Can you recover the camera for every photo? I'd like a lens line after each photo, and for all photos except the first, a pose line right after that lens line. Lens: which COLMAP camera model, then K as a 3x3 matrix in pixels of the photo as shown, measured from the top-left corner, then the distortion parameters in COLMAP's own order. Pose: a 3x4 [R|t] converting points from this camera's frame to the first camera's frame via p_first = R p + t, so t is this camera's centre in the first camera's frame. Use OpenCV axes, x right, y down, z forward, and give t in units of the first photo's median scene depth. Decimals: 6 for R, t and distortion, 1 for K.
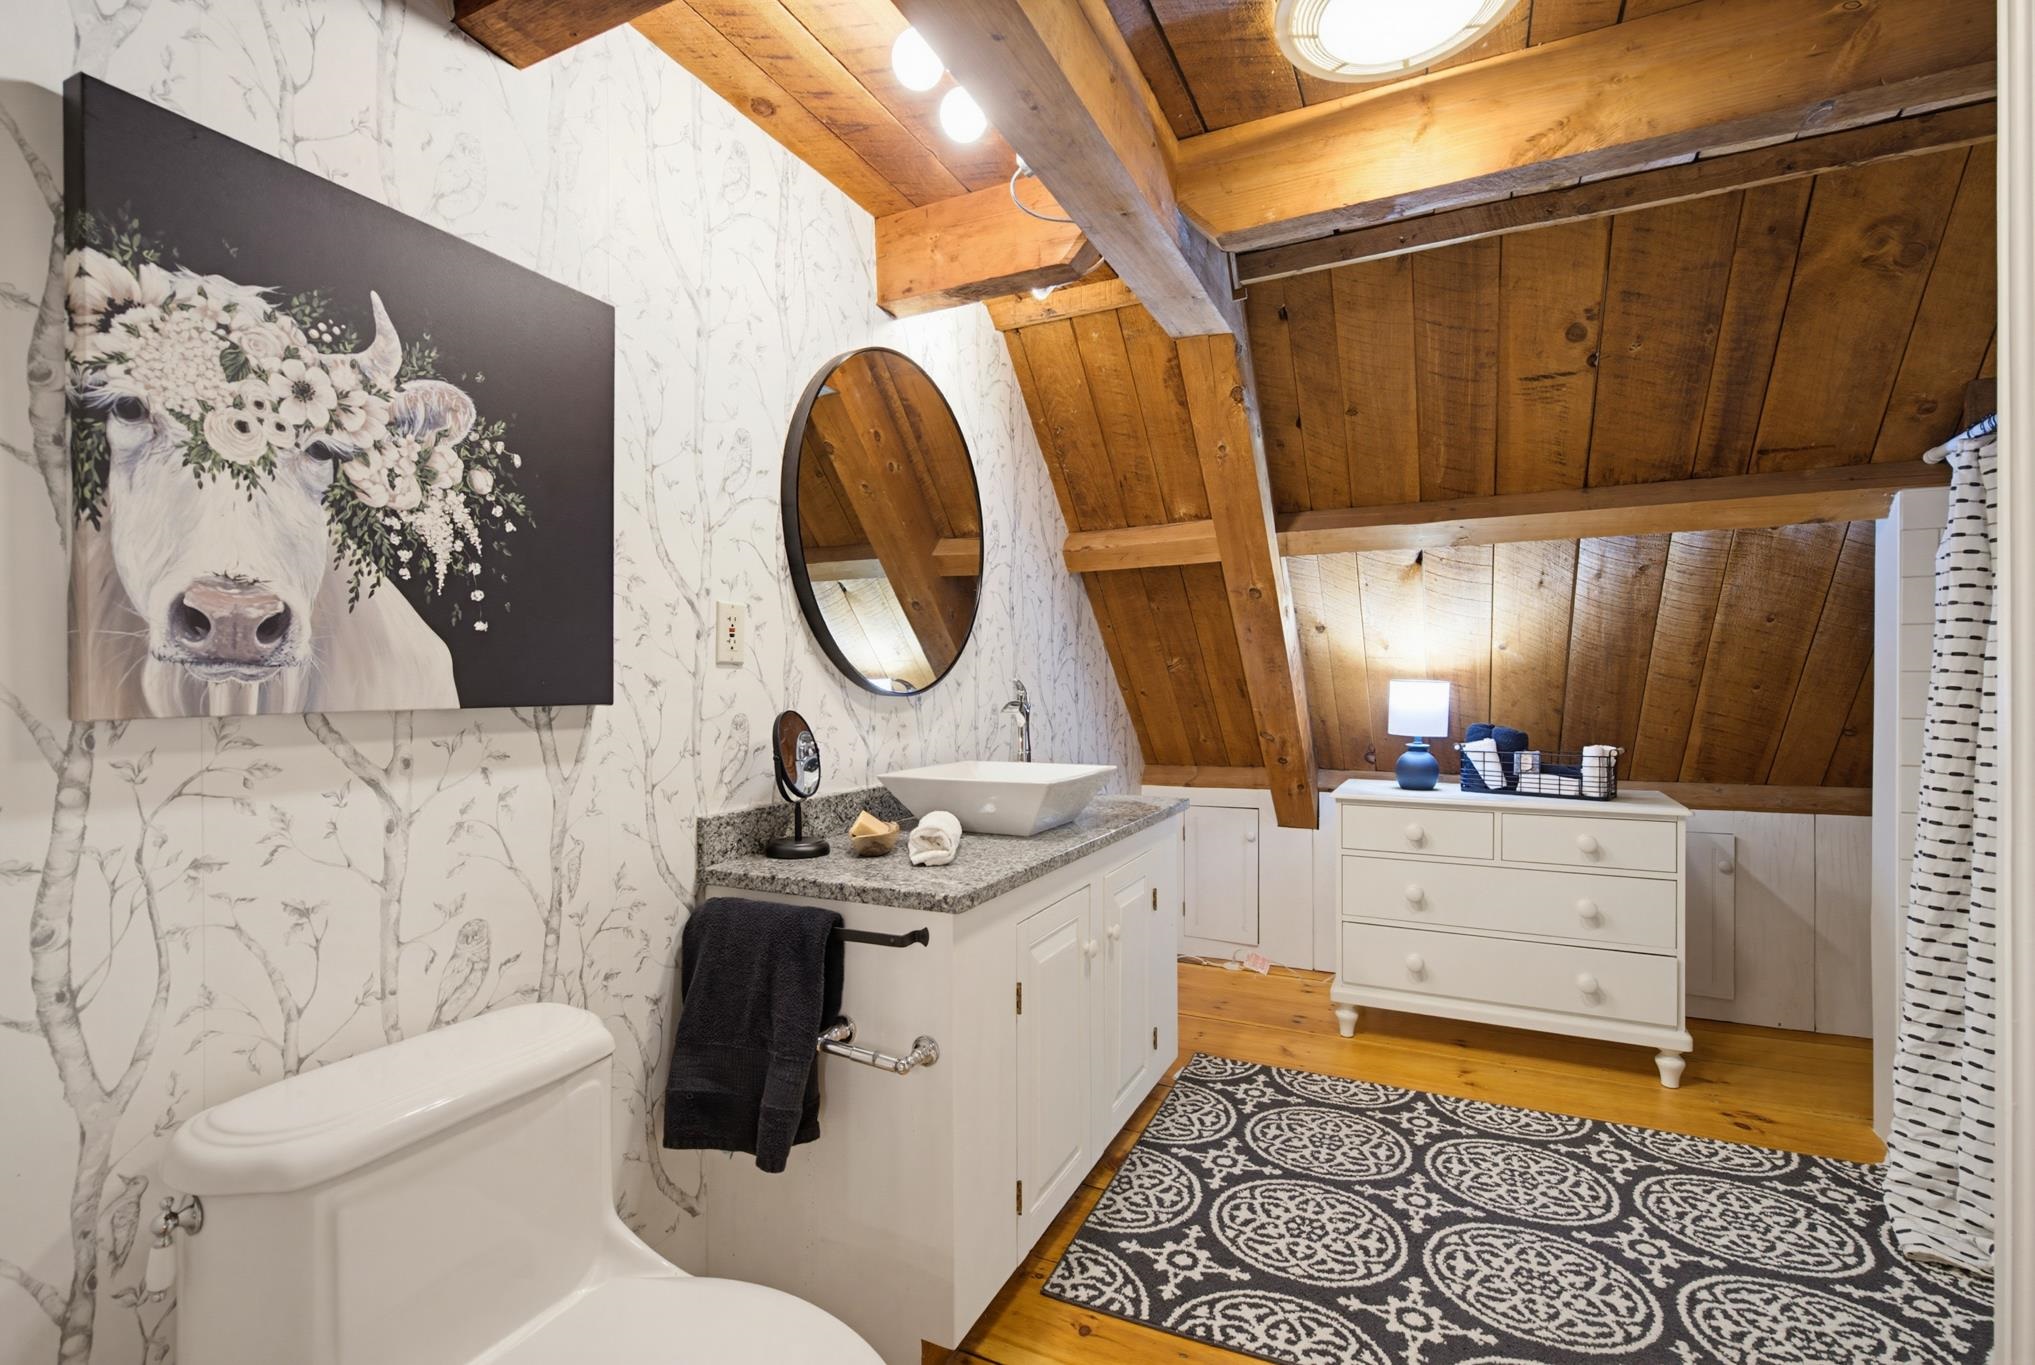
lens RADIAL K [[916.3, 0, 1015.7], [0, 916.3, 710.1], [0, 0, 1]] dist [0.002742, 0.000172]
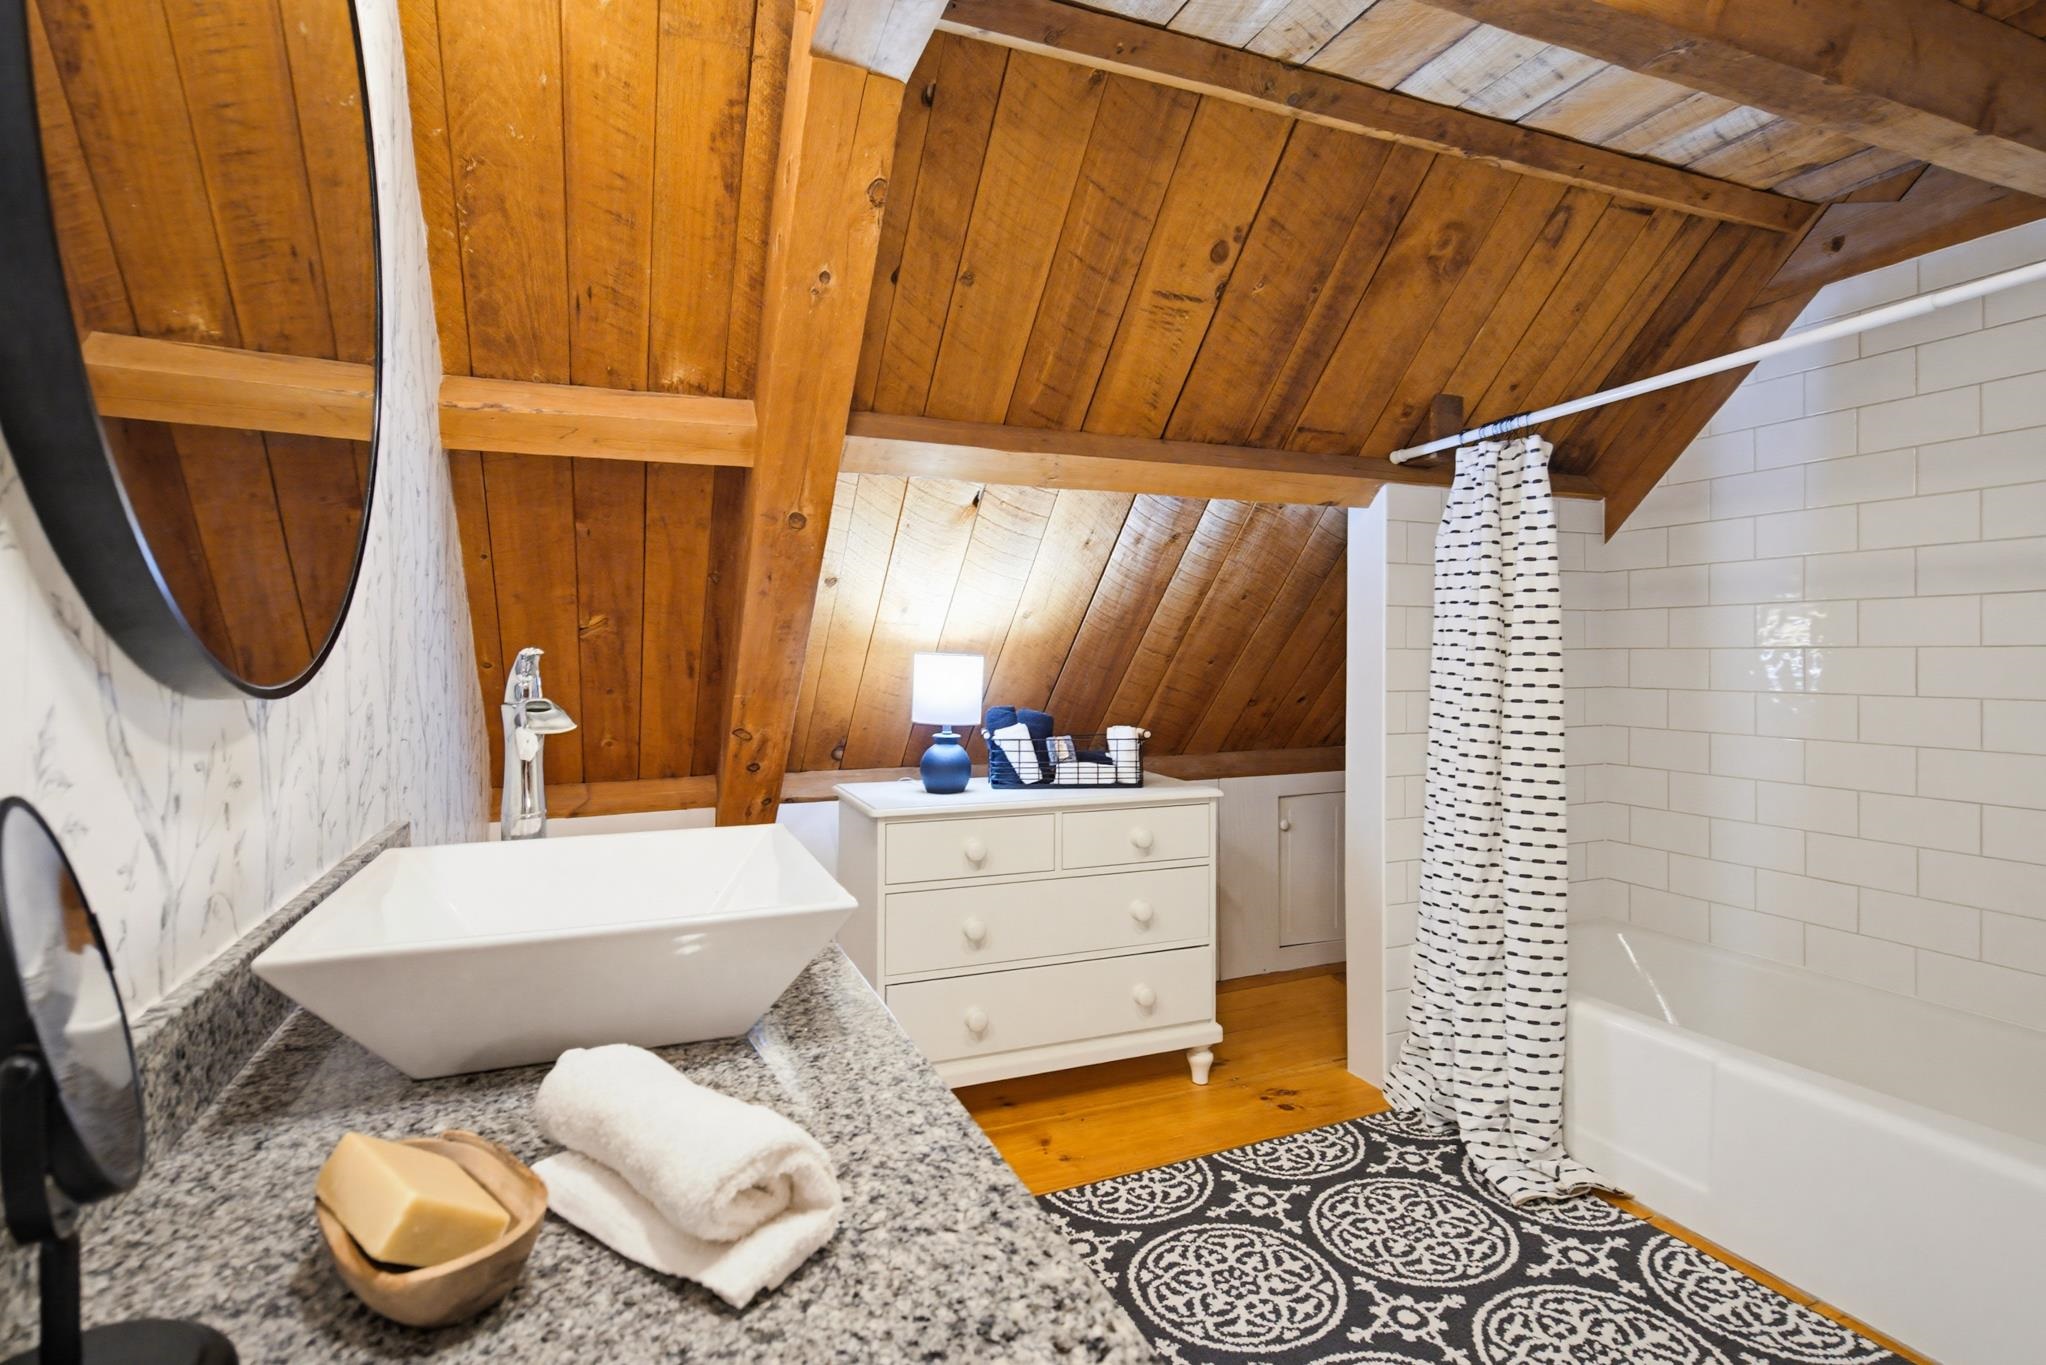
lens RADIAL K [[987.5, 0, 1020.0], [0, 987.5, 659.7], [0, 0, 1]] dist [0.015177, -0.011663]
pose [[0.670648, -0.000792, 0.741775, -0.176694], [0.018049, 0.999721, -0.015251, -0.015760], [-0.741556, 0.023616, 0.670475, 0.453126]]
